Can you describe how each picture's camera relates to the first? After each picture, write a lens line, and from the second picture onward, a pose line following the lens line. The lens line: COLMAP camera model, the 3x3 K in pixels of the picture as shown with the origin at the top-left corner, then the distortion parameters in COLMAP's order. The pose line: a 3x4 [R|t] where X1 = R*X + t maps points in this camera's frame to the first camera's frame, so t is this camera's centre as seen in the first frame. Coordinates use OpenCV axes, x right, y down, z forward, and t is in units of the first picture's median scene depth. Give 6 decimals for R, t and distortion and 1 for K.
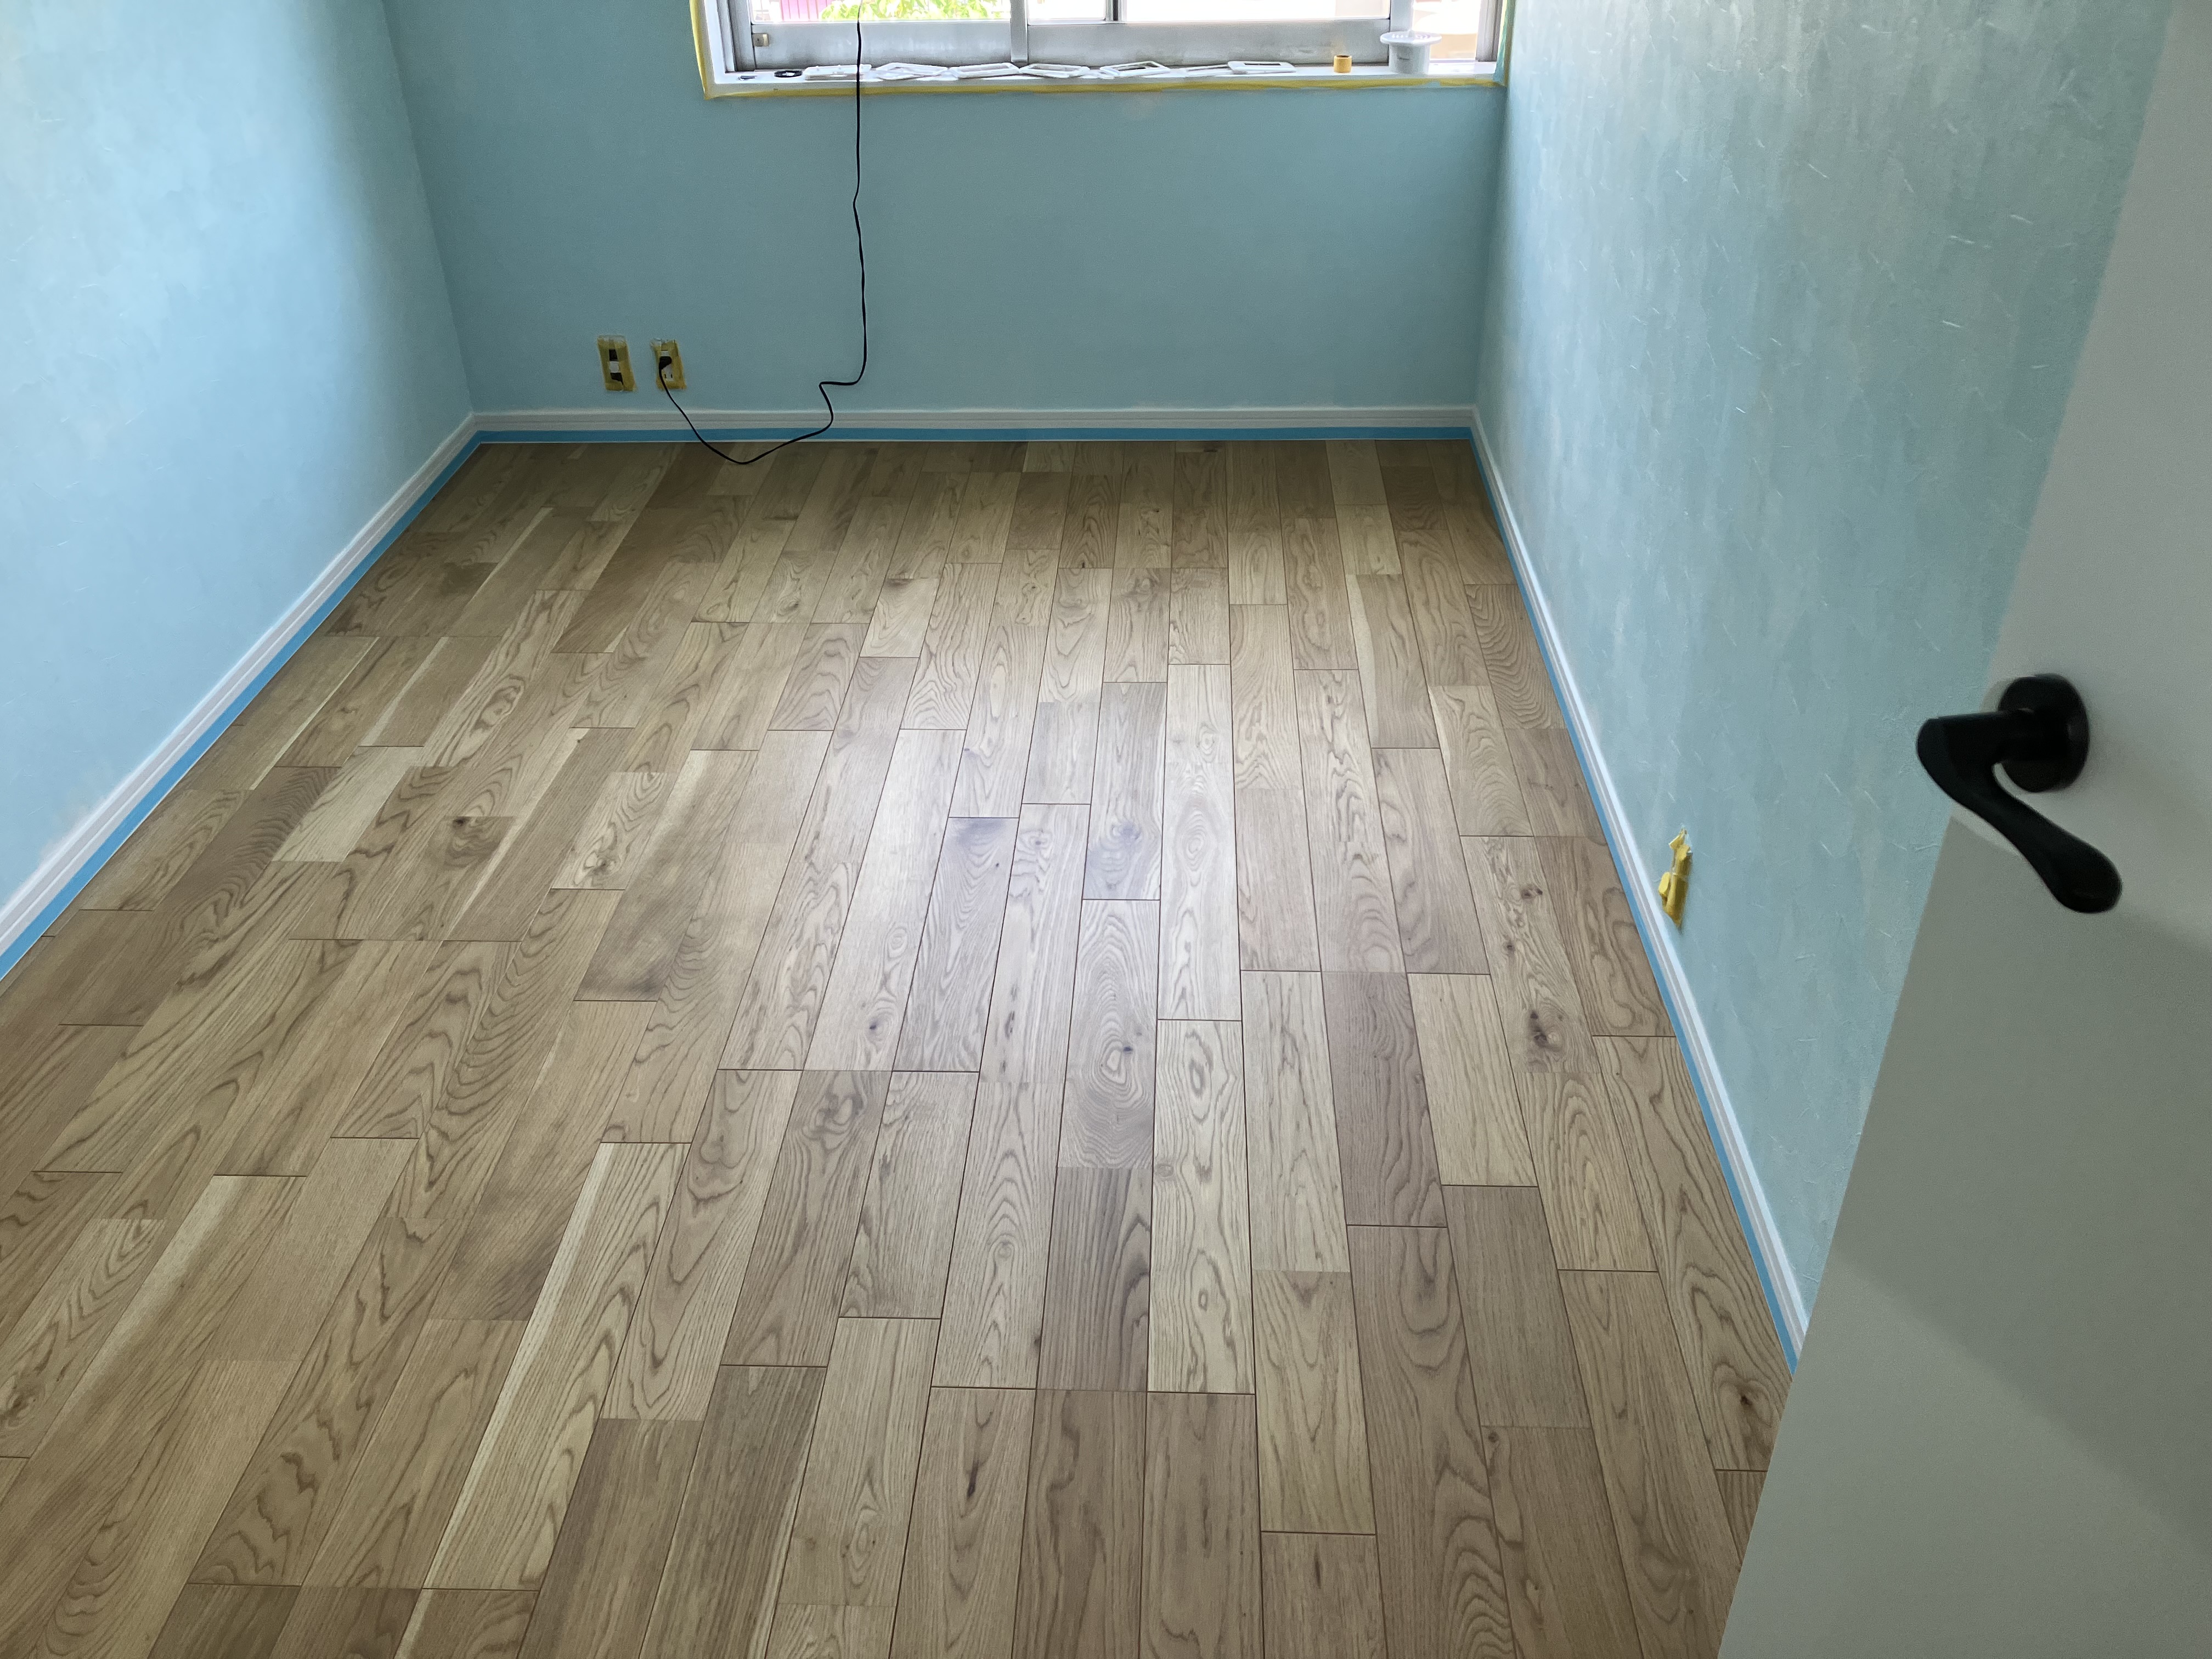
lens RADIAL K [[1828.7, 0, 1089.8], [0, 1828.7, 823.6], [0, 0, 1]] dist [0.019089, -0.015437]
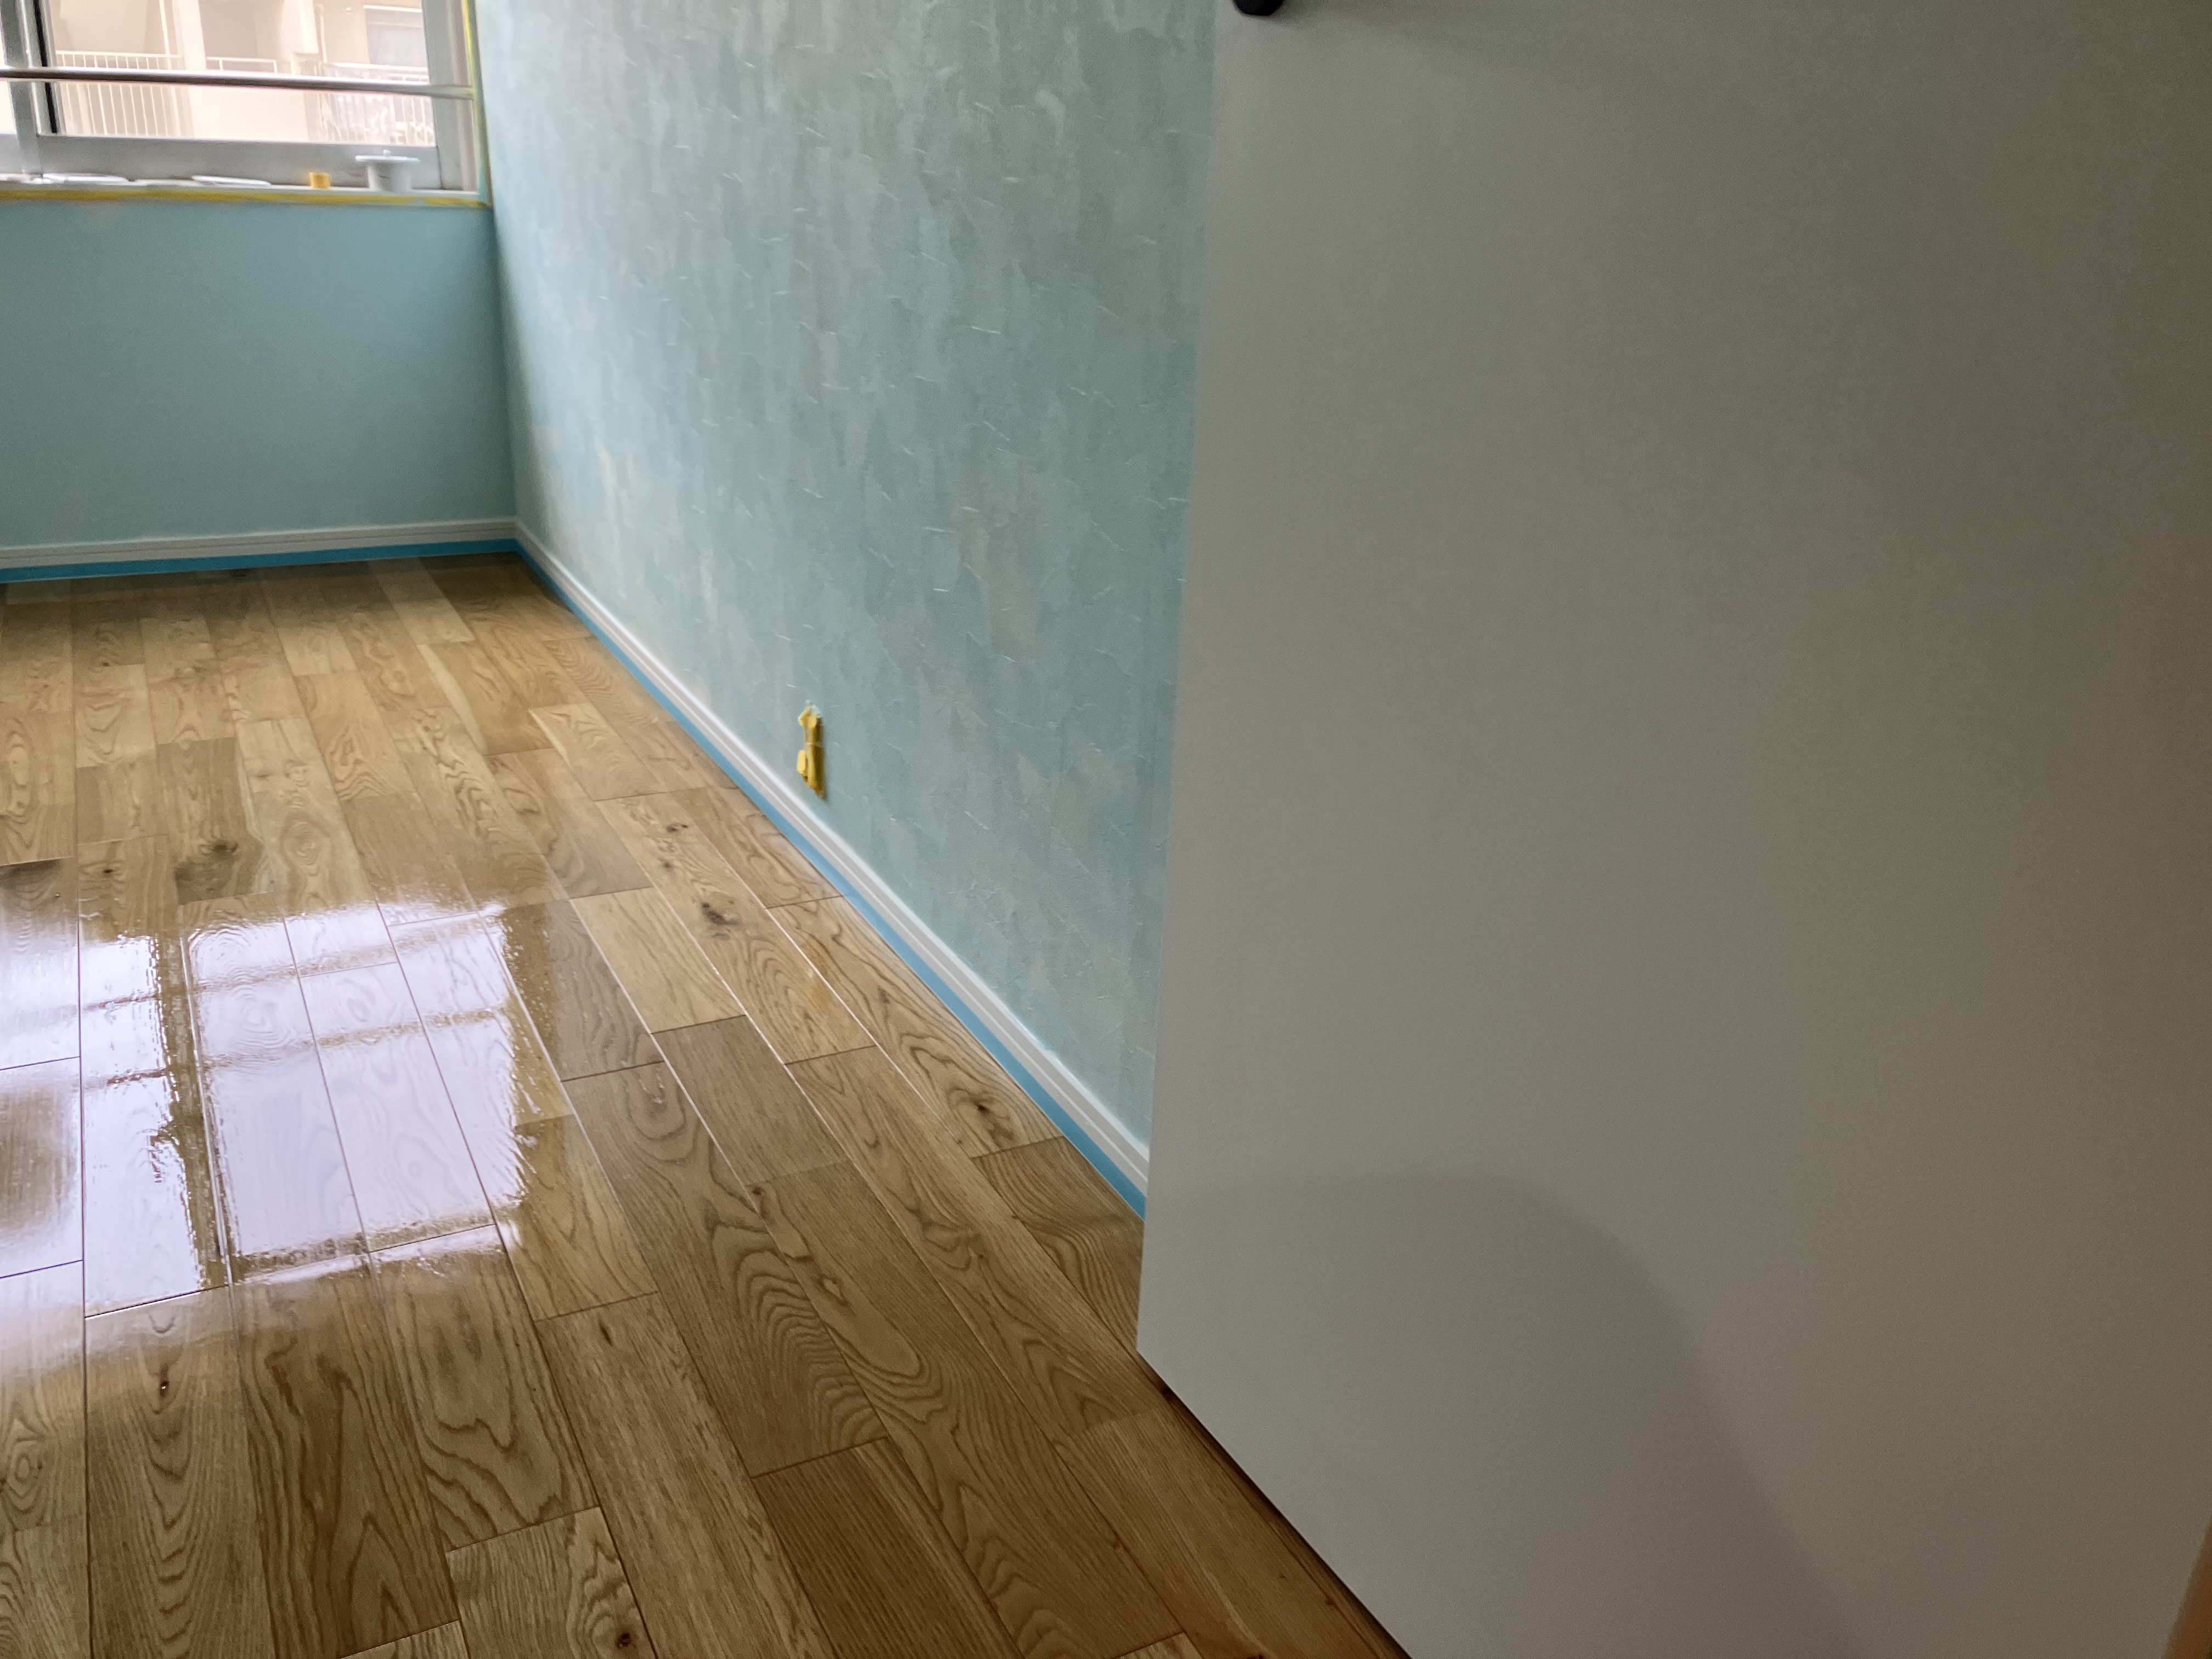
lens RADIAL K [[1828.7, 0, 1101.0], [0, 1828.7, 817.4], [0, 0, 1]] dist [0.019089, -0.015437]
pose [[0.860299, -0.132051, 0.492390, -0.058744], [0.225763, 0.964679, -0.135741, 0.252326], [-0.457074, 0.227941, 0.859725, 0.034629]]
